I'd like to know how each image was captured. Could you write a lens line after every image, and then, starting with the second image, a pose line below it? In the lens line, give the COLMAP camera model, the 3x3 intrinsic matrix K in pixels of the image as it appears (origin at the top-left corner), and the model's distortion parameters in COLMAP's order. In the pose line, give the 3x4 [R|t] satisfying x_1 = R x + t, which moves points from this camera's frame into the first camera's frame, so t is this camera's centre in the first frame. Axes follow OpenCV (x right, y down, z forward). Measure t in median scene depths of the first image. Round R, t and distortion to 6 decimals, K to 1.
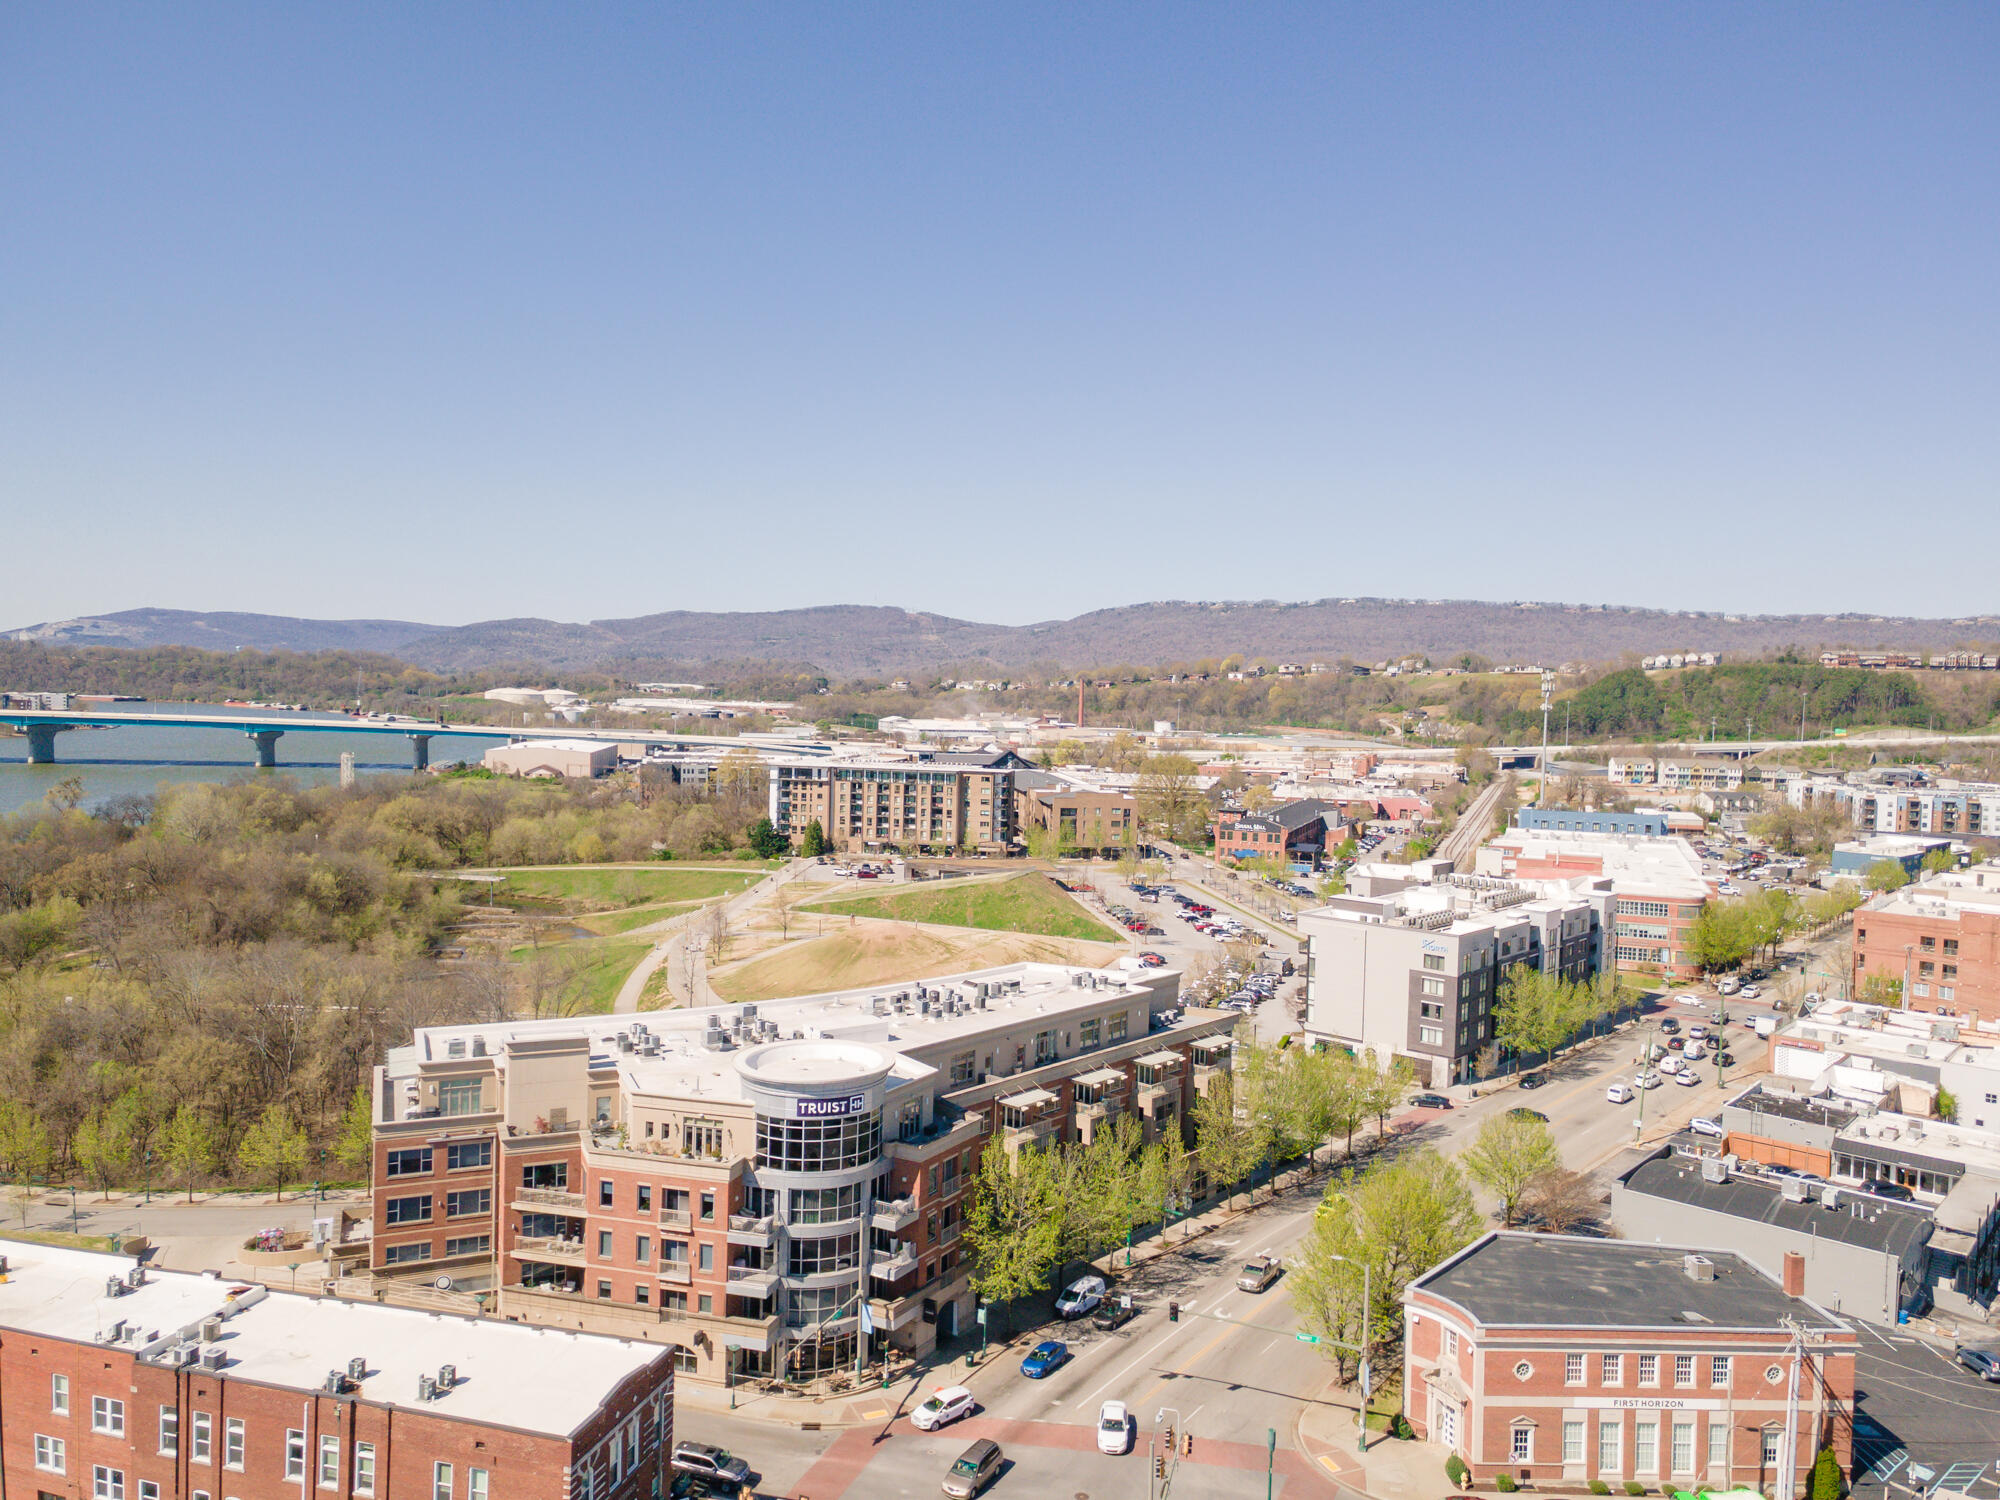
lens RADIAL K [[1479.2, 0, 1020.7], [0, 1479.2, 754.0], [0, 0, 1]] dist [0.031865, 0.042764]
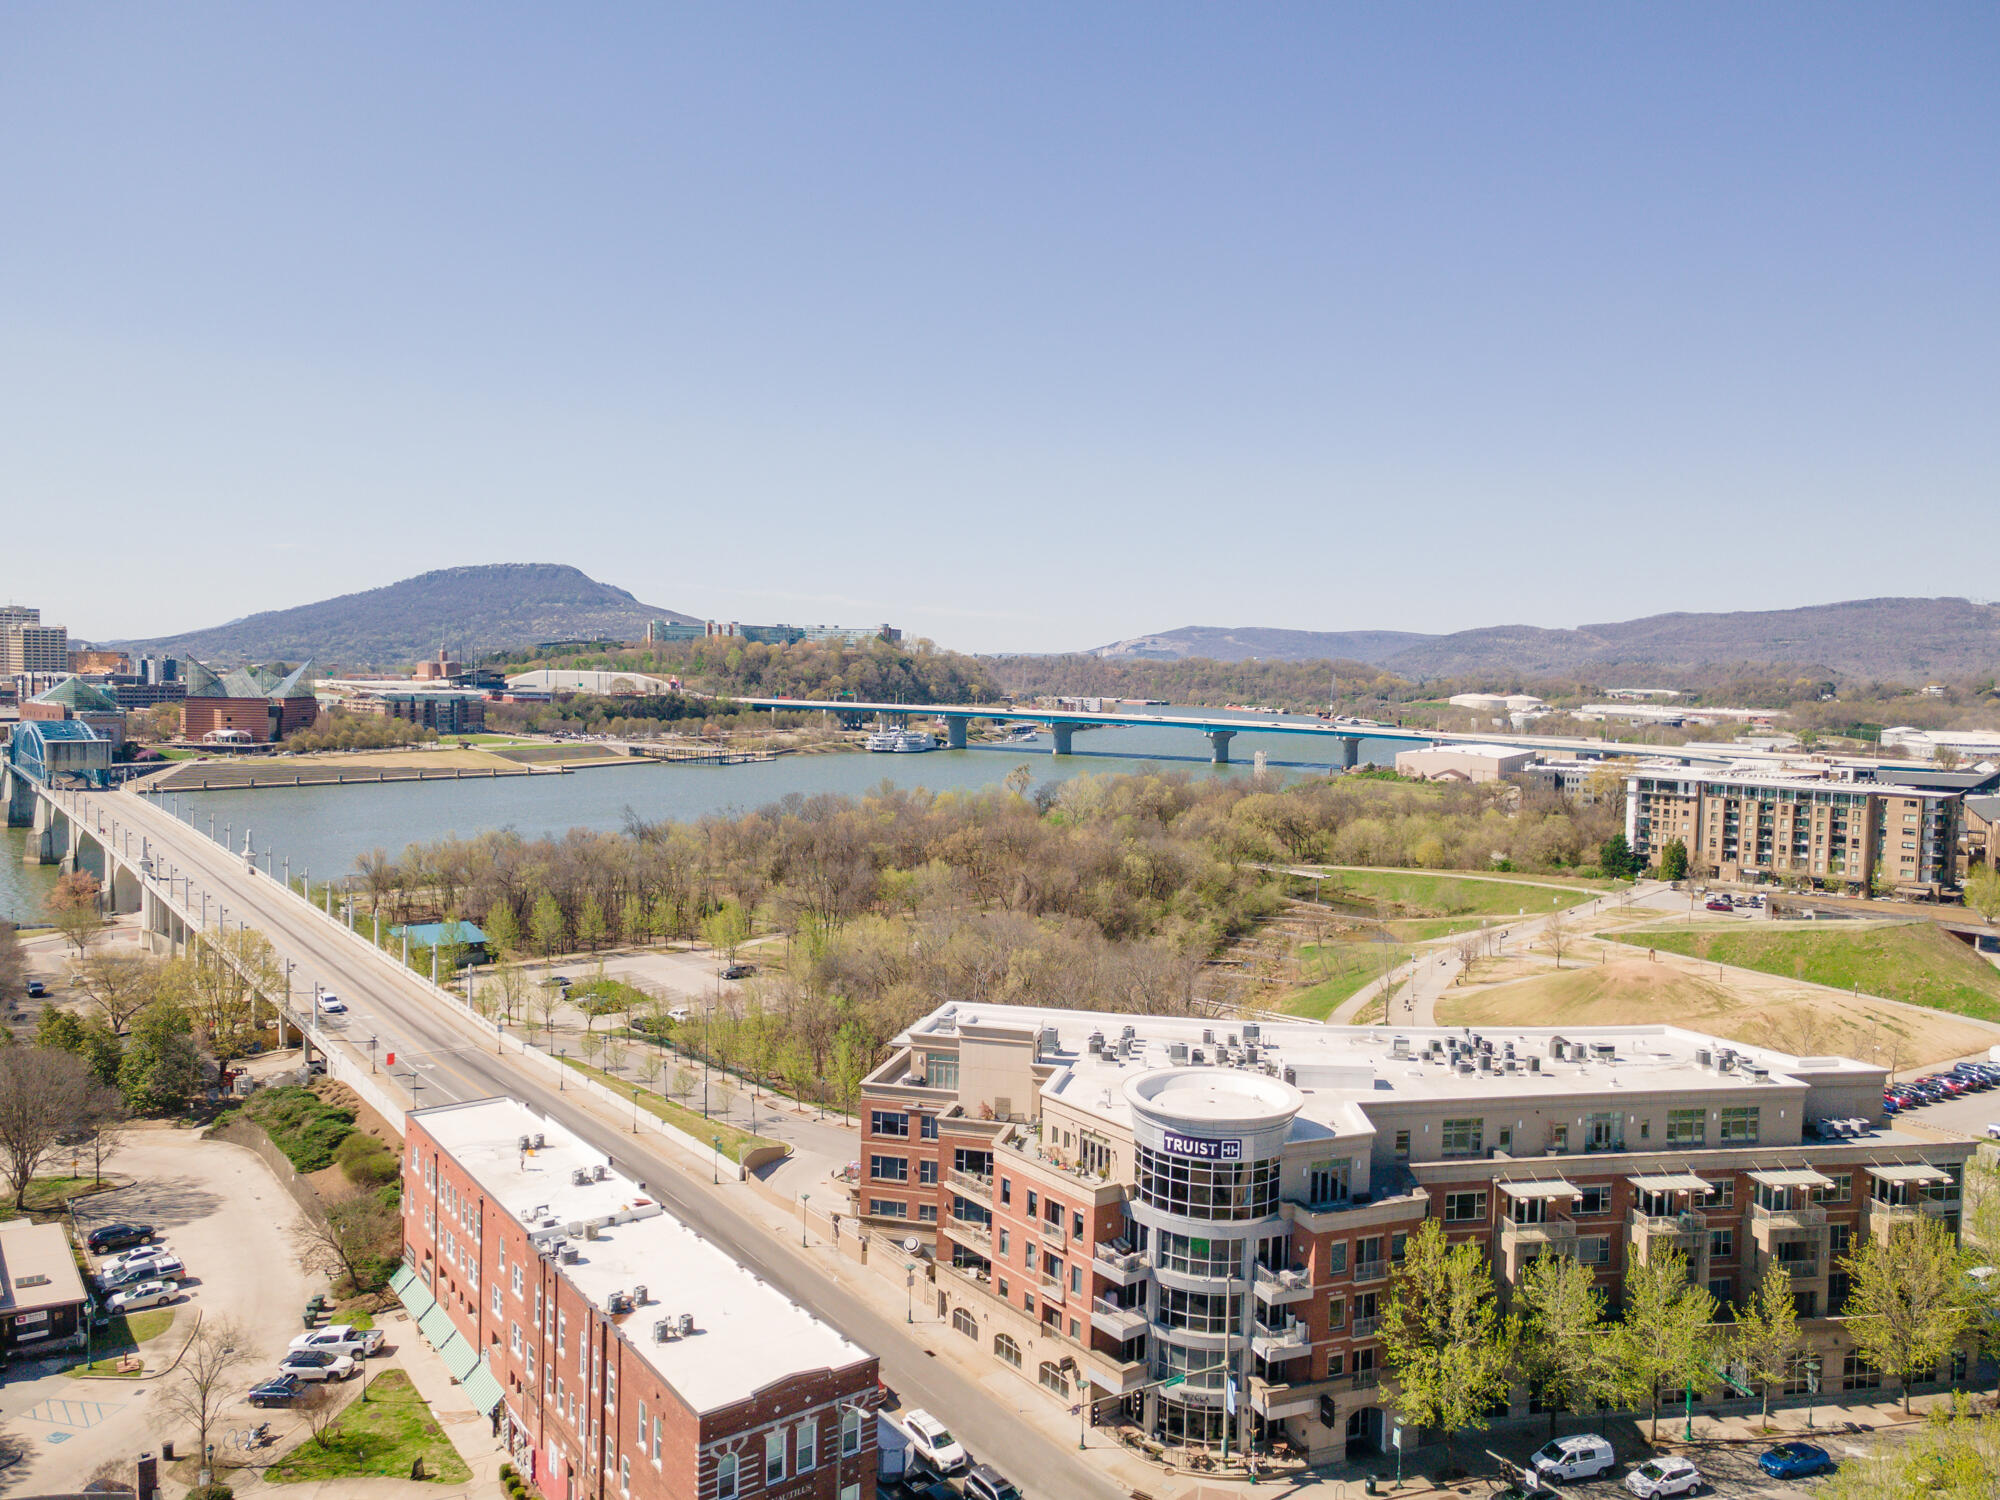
lens RADIAL K [[1479.2, 0, 1025.9], [0, 1479.2, 771.6], [0, 0, 1]] dist [0.031865, 0.042764]
pose [[0.799209, 0.034798, -0.600045, 0.172622], [-0.030526, 0.999384, 0.017298, 0.000914], [0.600277, 0.004492, 0.799780, 0.125639]]
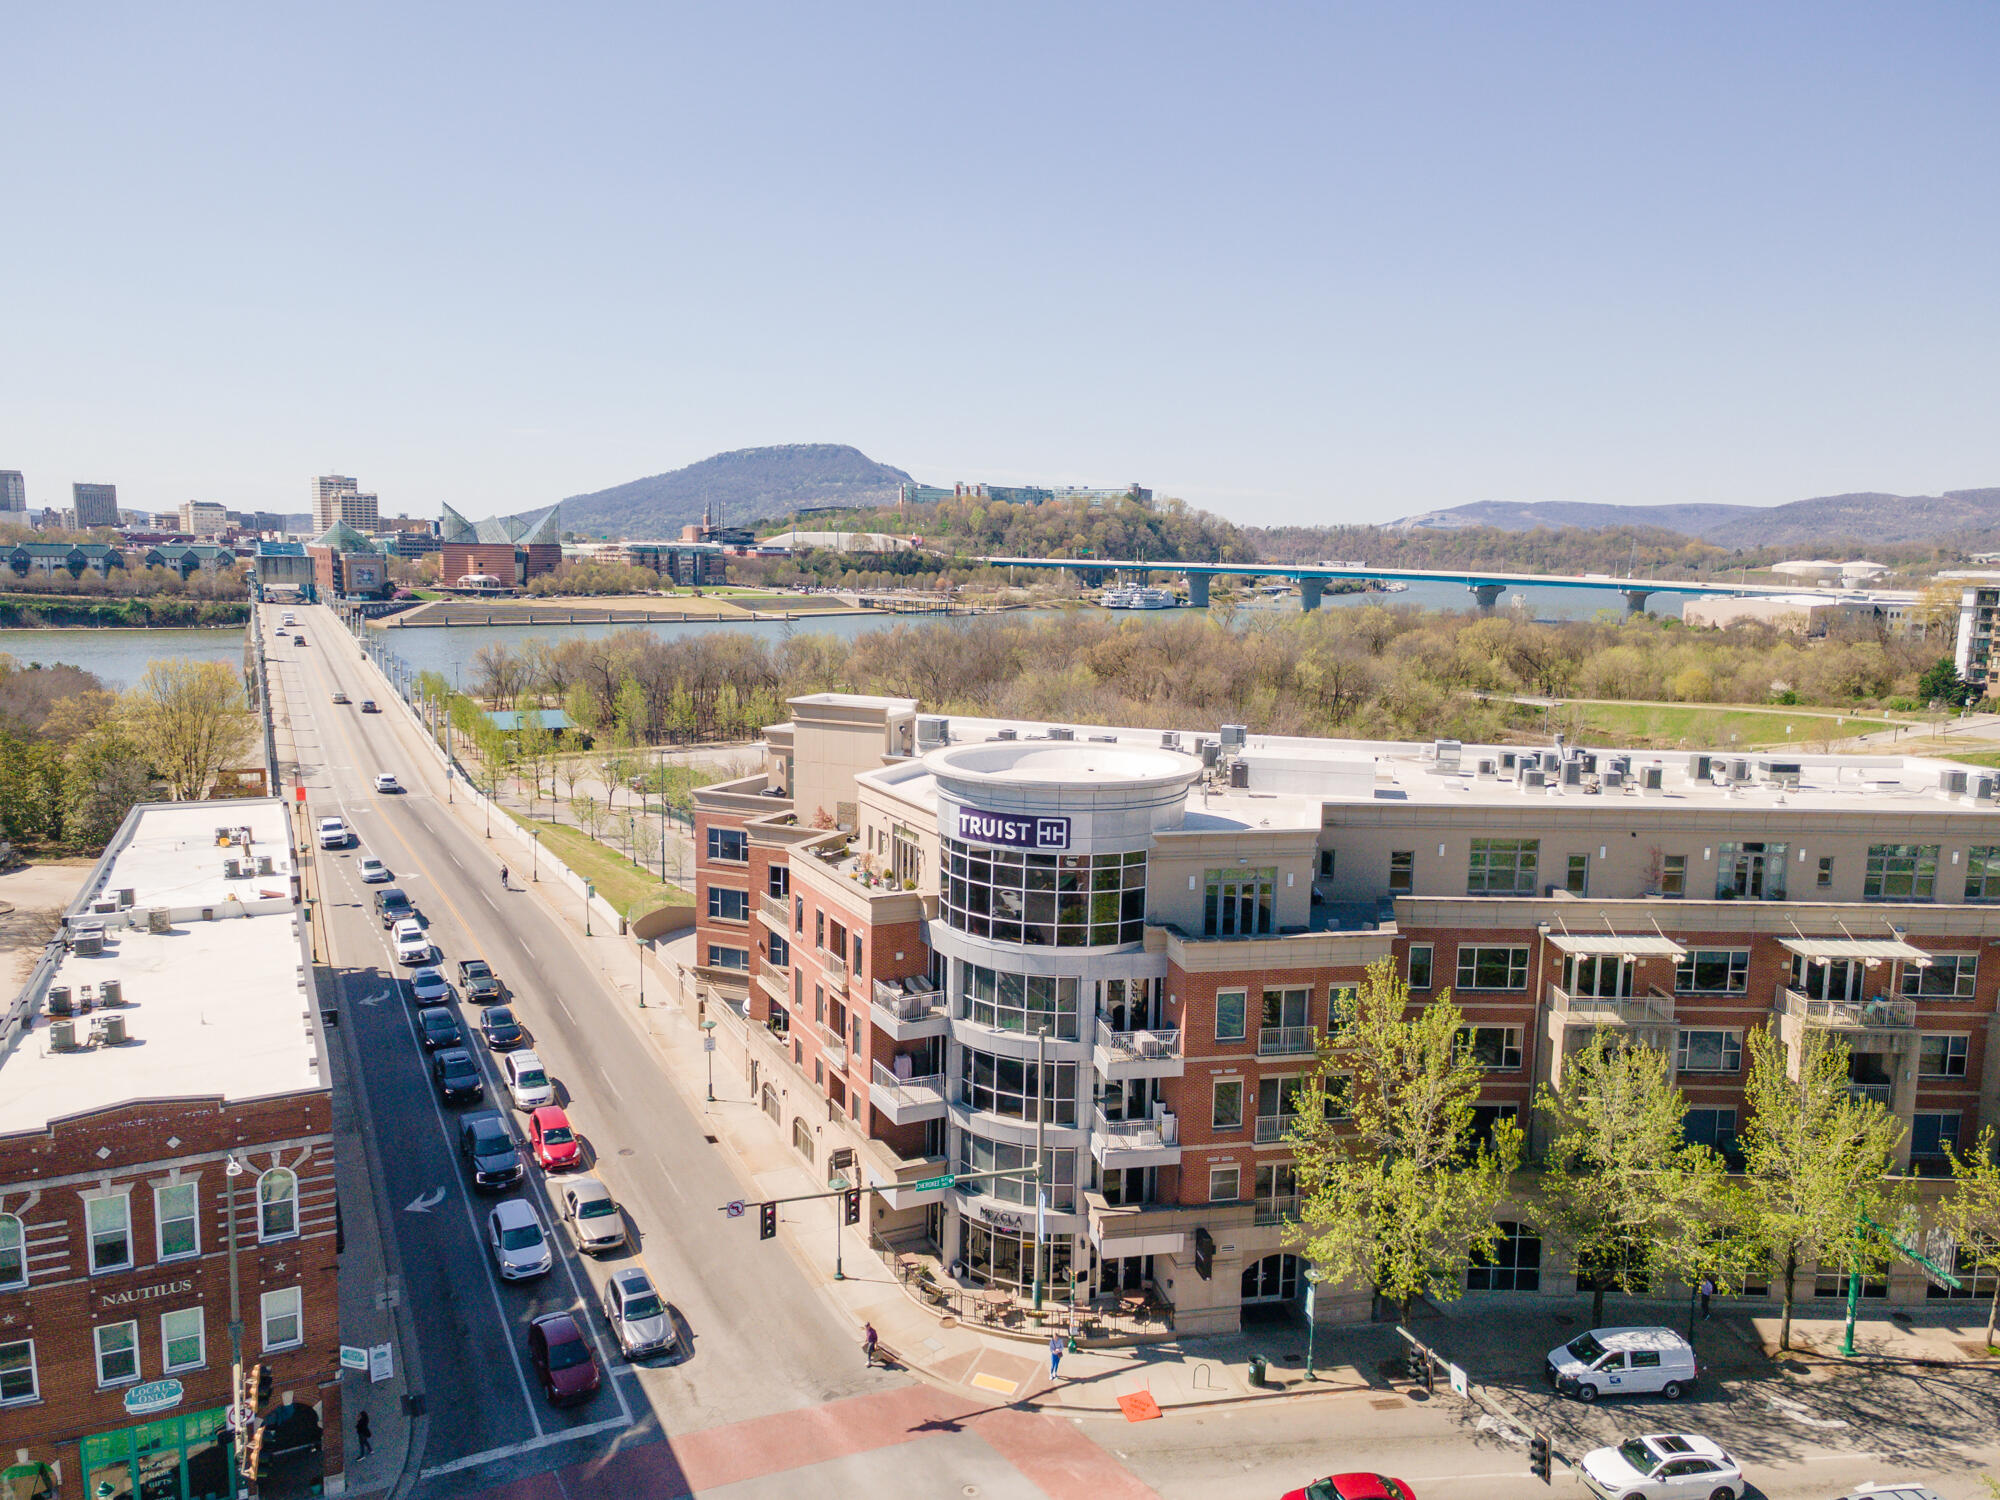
lens RADIAL K [[1479.2, 0, 1023.8], [0, 1479.2, 770.6], [0, 0, 1]] dist [0.031865, 0.042764]
pose [[0.671849, 0.098870, -0.734060, 0.154197], [-0.038071, 0.994351, 0.099084, 0.089007], [0.739709, -0.038623, 0.671817, 0.349772]]
